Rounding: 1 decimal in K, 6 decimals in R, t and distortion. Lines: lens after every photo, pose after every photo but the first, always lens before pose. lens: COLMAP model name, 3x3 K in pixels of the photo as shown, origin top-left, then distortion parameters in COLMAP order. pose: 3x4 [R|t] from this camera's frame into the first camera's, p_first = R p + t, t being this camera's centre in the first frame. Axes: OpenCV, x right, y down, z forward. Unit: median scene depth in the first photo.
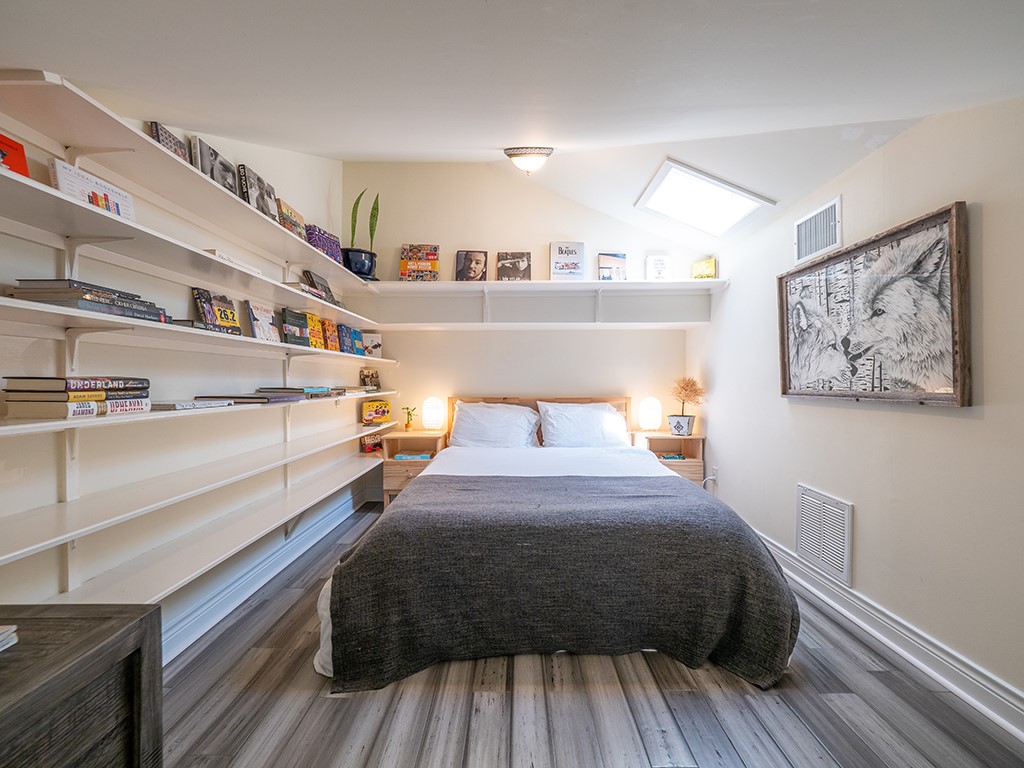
lens RADIAL K [[424.7, 0, 511.4], [0, 424.7, 378.7], [0, 0, 1]] dist [-0.001629, -0.006992]
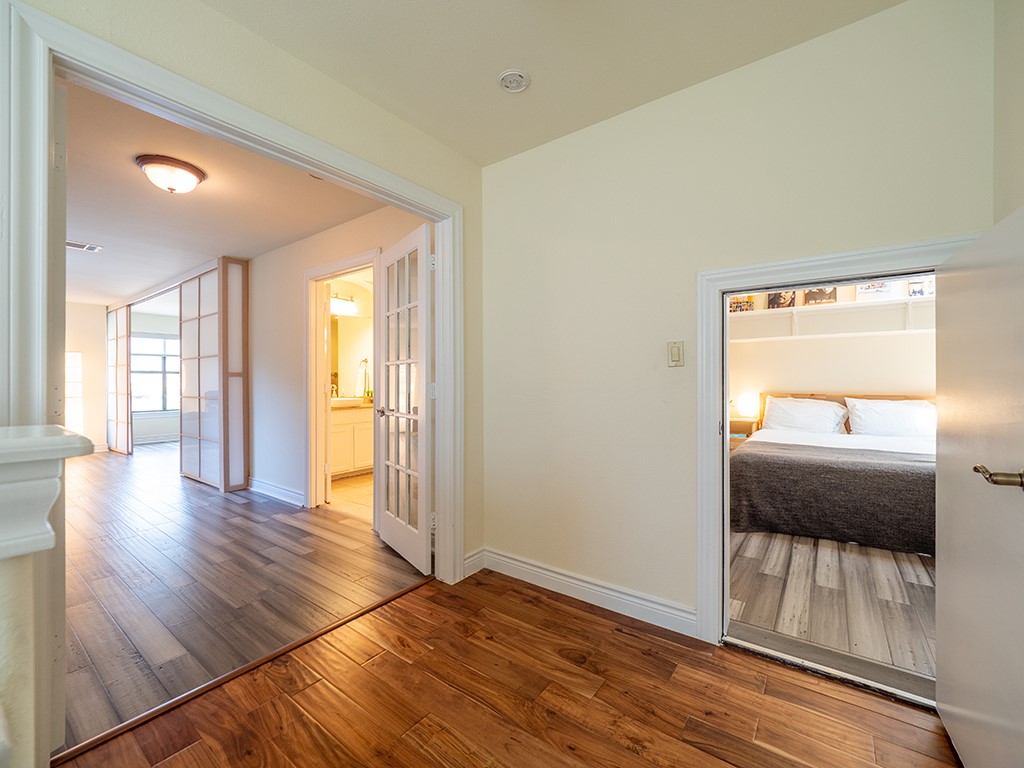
lens RADIAL K [[424.7, 0, 511.4], [0, 424.7, 378.7], [0, 0, 1]] dist [-0.001629, -0.006992]
pose [[0.806162, -0.005168, -0.591672, 0.010069], [0.008921, 0.999954, 0.003422, -0.014790], [0.591627, -0.008037, 0.806172, -0.613294]]
